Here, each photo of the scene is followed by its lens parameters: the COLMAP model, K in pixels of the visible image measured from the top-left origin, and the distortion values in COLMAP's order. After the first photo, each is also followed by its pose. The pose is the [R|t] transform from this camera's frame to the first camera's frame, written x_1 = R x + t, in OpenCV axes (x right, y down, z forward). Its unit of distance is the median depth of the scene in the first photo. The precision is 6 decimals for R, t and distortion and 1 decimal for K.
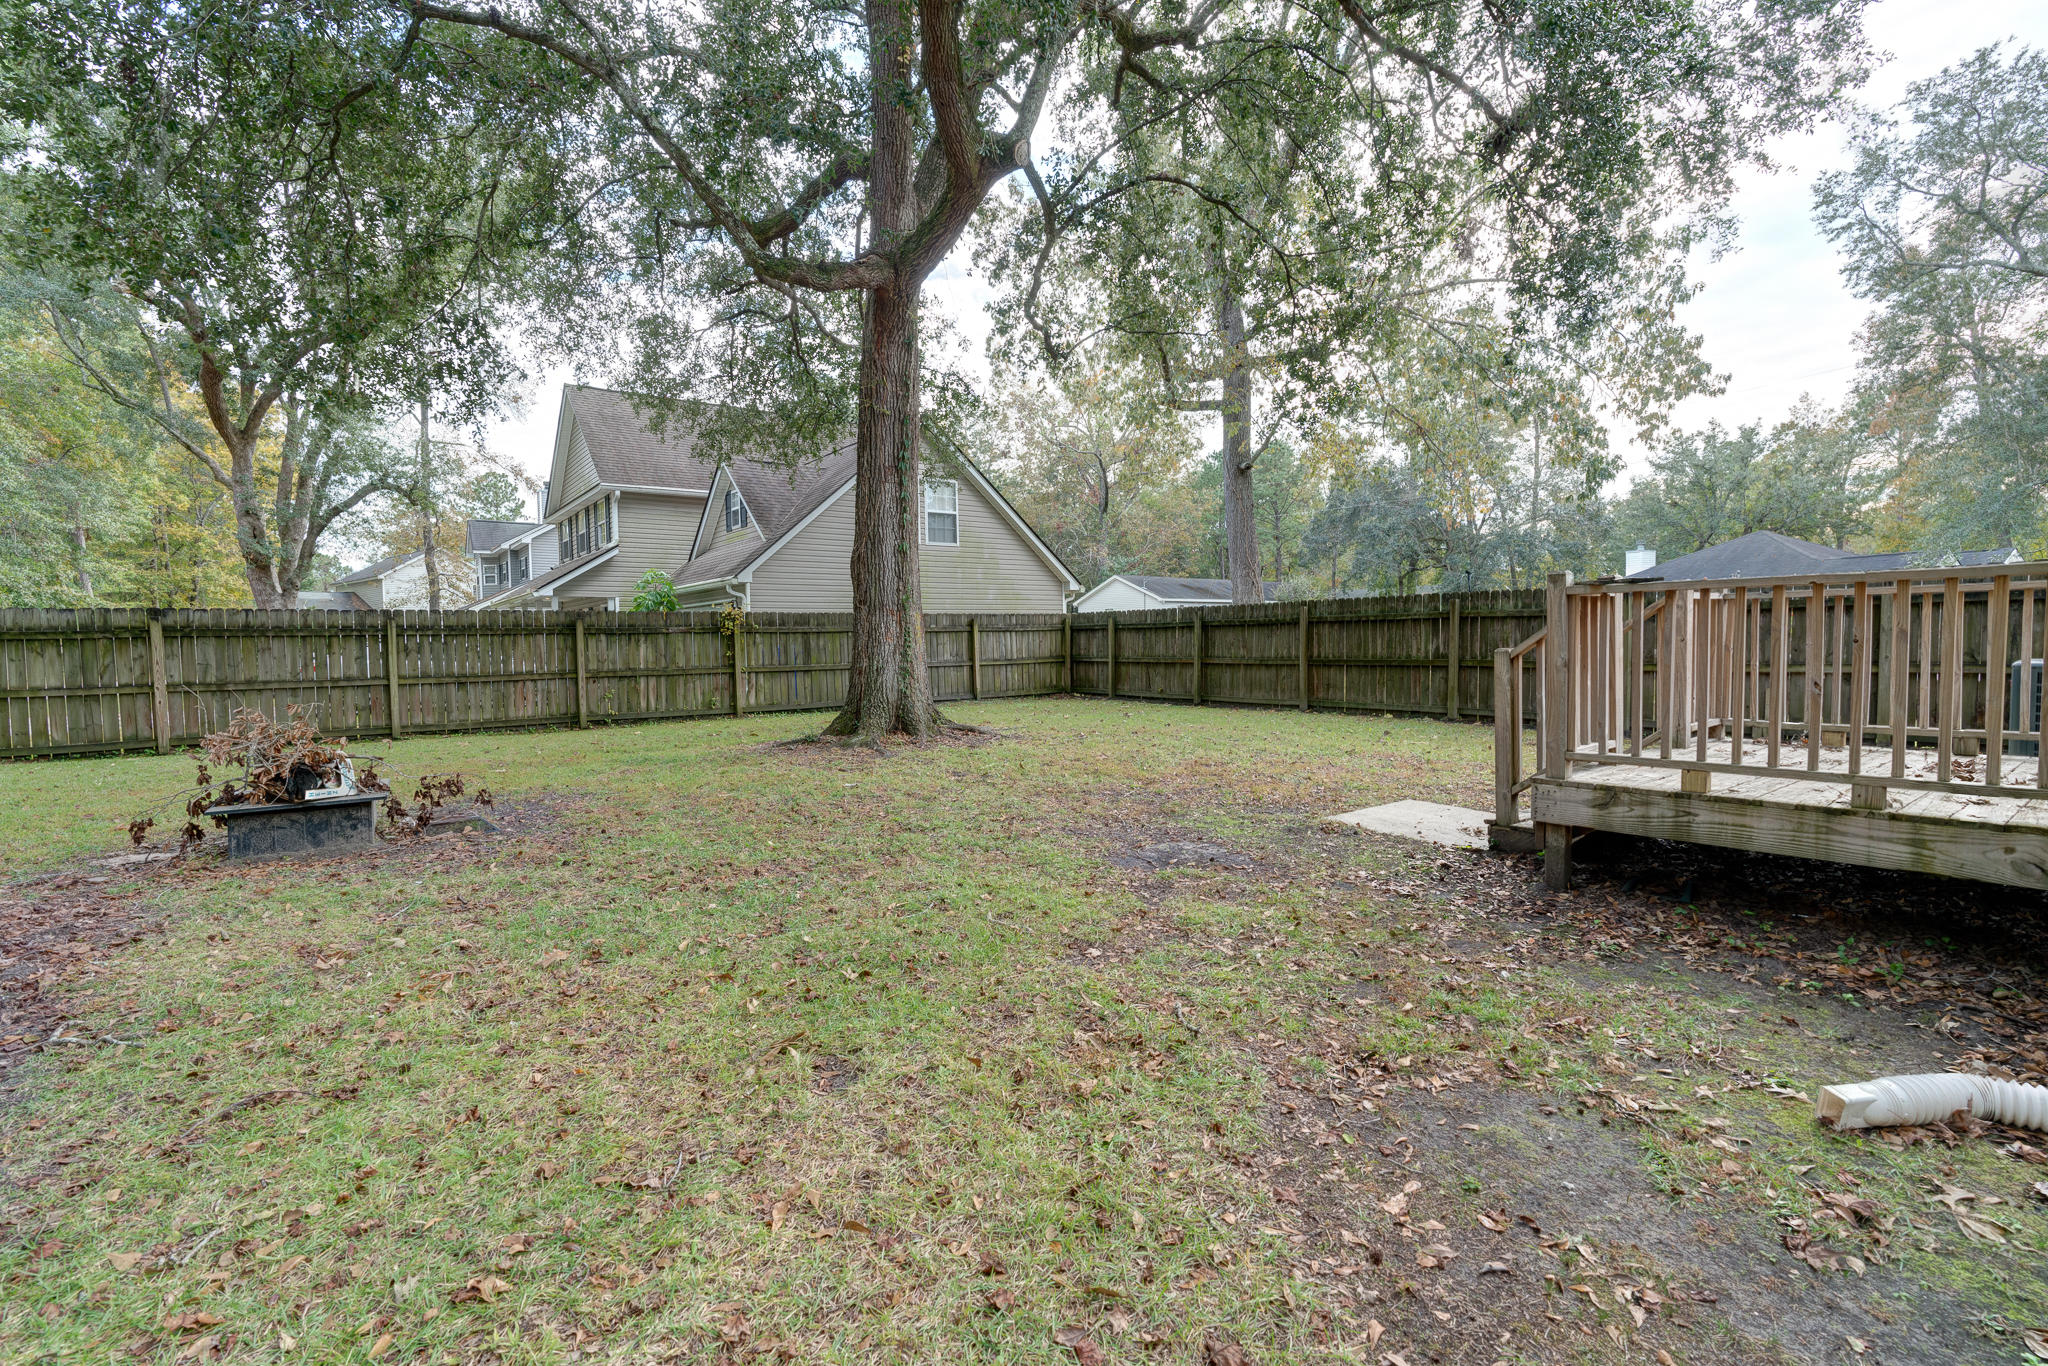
lens RADIAL K [[919.1, 0, 1022.6], [0, 919.1, 681.2], [0, 0, 1]] dist [-0.000405, 0.000239]
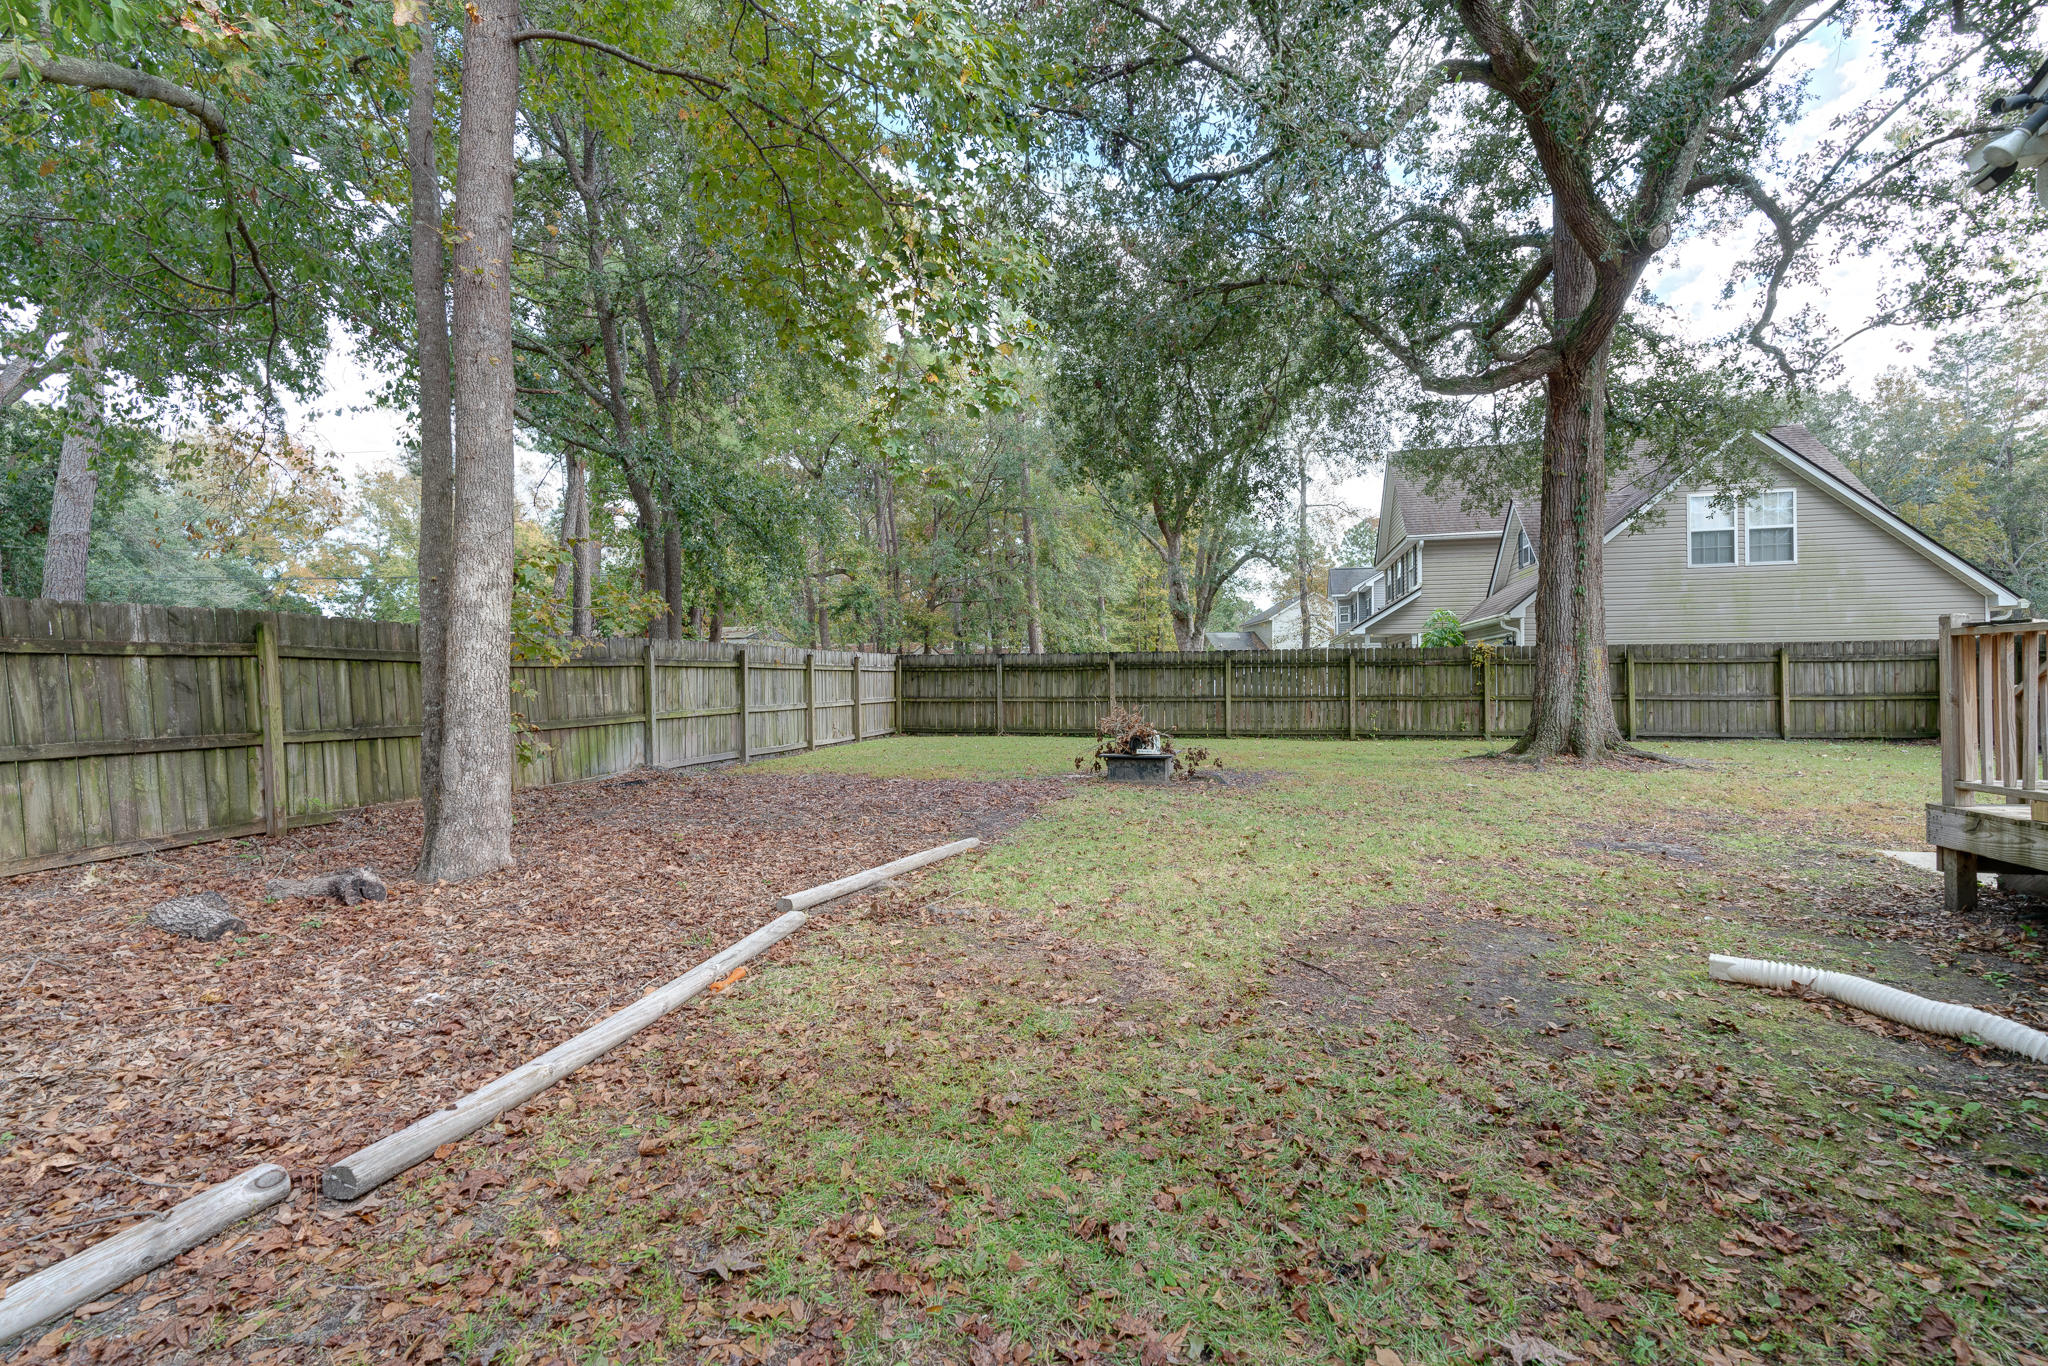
lens RADIAL K [[919.1, 0, 1023.9], [0, 919.1, 681.7], [0, 0, 1]] dist [-0.000405, 0.000239]
pose [[0.629816, 0.011825, -0.776654, 0.209258], [-0.036133, 0.999248, -0.014087, 0.004193], [0.775903, 0.036936, 0.629770, -0.152120]]
